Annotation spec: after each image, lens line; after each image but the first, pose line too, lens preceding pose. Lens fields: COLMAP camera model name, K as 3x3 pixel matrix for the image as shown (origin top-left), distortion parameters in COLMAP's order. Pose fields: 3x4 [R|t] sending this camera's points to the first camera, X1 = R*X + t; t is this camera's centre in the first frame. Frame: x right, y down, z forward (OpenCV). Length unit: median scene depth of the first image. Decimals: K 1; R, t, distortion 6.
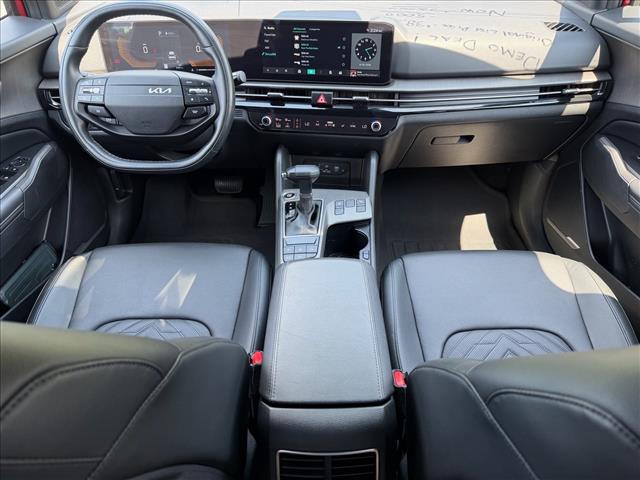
lens RADIAL K [[443.7, 0, 320.0], [0, 443.7, 240.0], [0, 0, 1]] dist [0.028410, -0.003842]
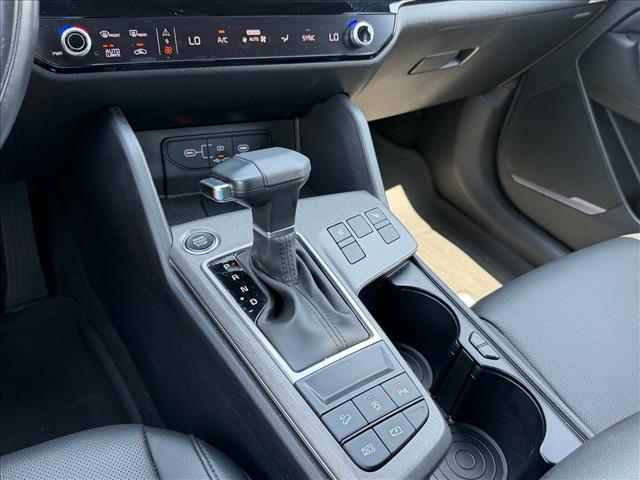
lens RADIAL K [[555.2, 0, 320.0], [0, 555.2, 240.0], [0, 0, 1]] dist [0.143765, -0.404377]
pose [[0.827879, -0.240144, 0.506900, -0.251212], [0.225310, 0.969977, 0.091547, -0.138607], [-0.513665, 0.038420, 0.857130, 0.638112]]
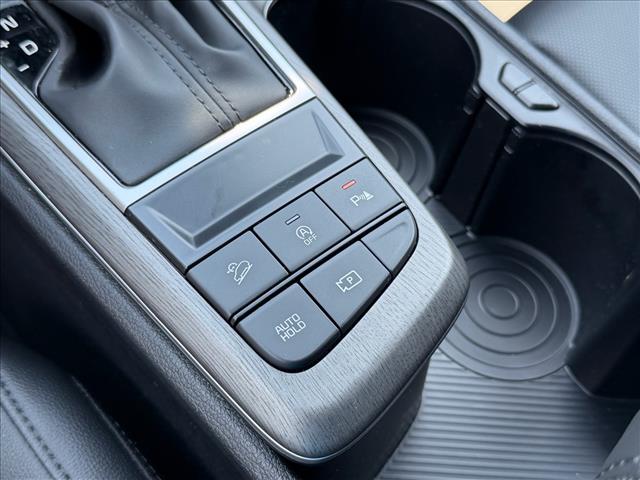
lens RADIAL K [[780.6, 0, 320.0], [0, 780.6, 240.0], [0, 0, 1]] dist [0.067391, -0.030026]
pose [[0.770153, -0.483391, 0.416170, -0.148266], [0.328853, 0.859957, 0.390294, -0.076049], [-0.546553, -0.163728, 0.821263, 0.748993]]
